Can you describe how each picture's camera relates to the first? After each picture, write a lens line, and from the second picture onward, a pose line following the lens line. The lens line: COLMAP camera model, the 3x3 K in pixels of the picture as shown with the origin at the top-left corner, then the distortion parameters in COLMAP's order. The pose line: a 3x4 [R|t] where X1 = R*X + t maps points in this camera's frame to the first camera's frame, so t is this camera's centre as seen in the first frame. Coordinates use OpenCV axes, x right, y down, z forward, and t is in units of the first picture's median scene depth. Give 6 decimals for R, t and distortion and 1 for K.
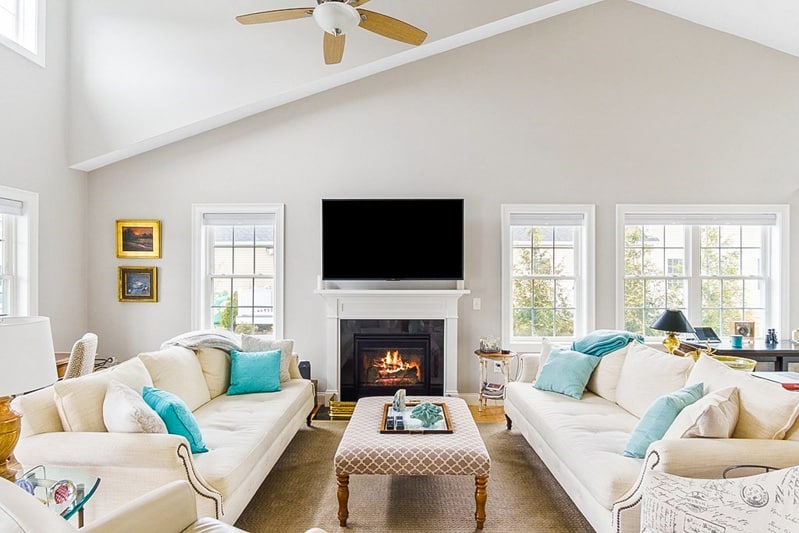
lens RADIAL K [[430.4, 0, 380.3], [0, 430.4, 271.5], [0, 0, 1]] dist [0.003349, 0.000458]
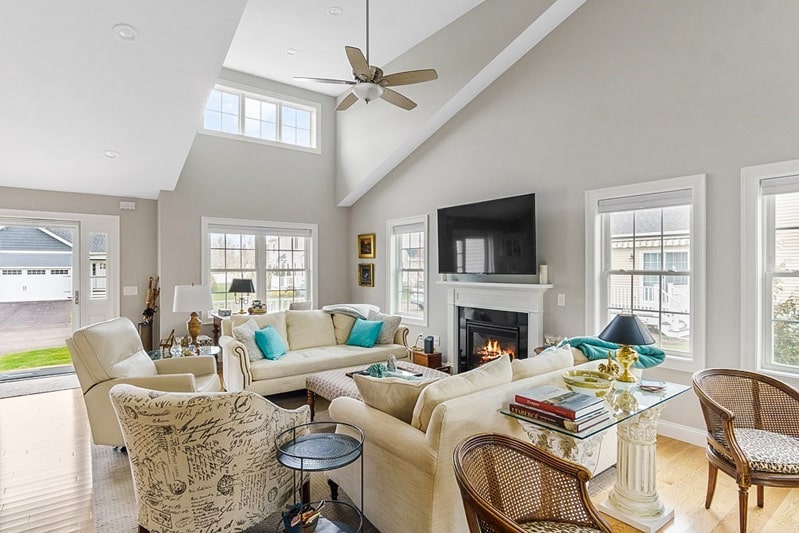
lens RADIAL K [[430.4, 0, 380.3], [0, 430.4, 271.5], [0, 0, 1]] dist [0.003349, 0.000458]
pose [[0.595462, 0.005279, -0.803366, 0.750594], [0.004879, 0.999936, 0.010187, 0.000847], [0.803369, -0.009986, 0.595398, 0.114467]]
